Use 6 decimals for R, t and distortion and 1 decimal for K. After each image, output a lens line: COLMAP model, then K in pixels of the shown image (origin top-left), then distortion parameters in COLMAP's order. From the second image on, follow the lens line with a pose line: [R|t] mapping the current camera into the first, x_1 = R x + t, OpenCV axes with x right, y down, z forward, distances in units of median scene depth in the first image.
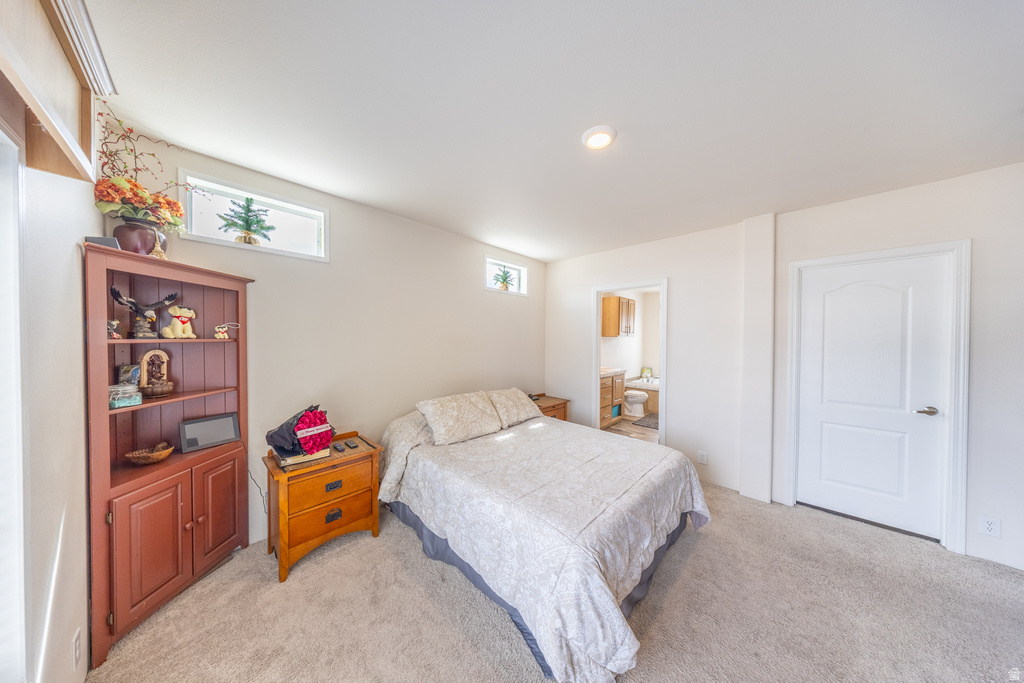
lens RADIAL K [[293.8, 0, 511.5], [0, 293.8, 343.4], [0, 0, 1]] dist [-0.009420, 0.001105]
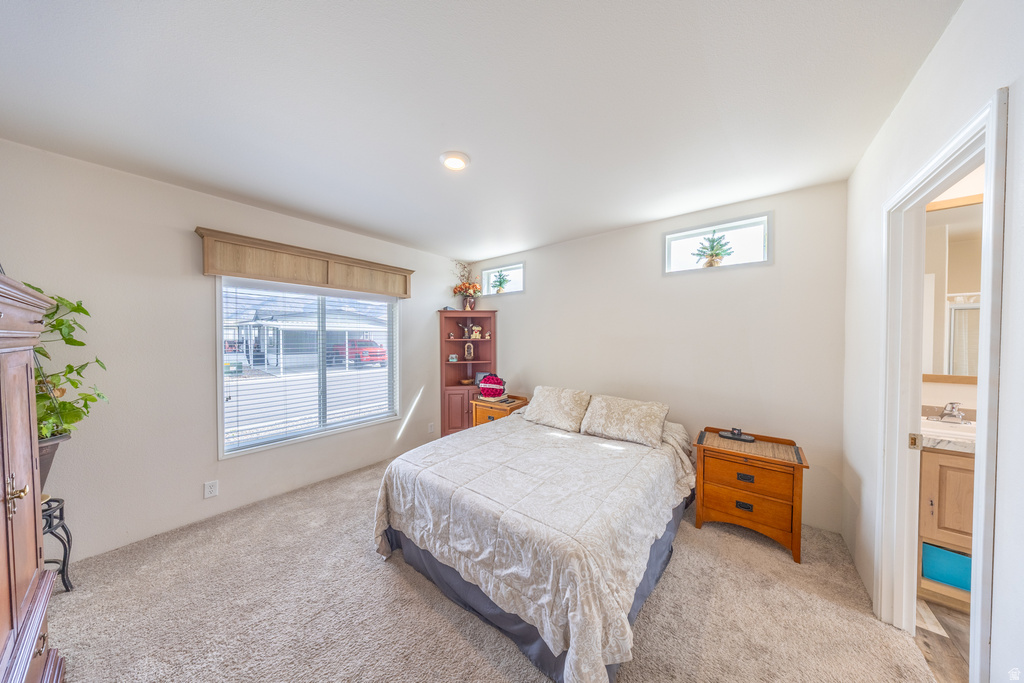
lens RADIAL K [[293.8, 0, 511.5], [0, 293.8, 343.4], [0, 0, 1]] dist [-0.009420, 0.001105]
pose [[0.085095, 0.008911, -0.996333, 1.133123], [-0.015542, 0.999850, 0.007615, -0.001064], [0.996252, 0.014836, 0.085220, 0.878043]]
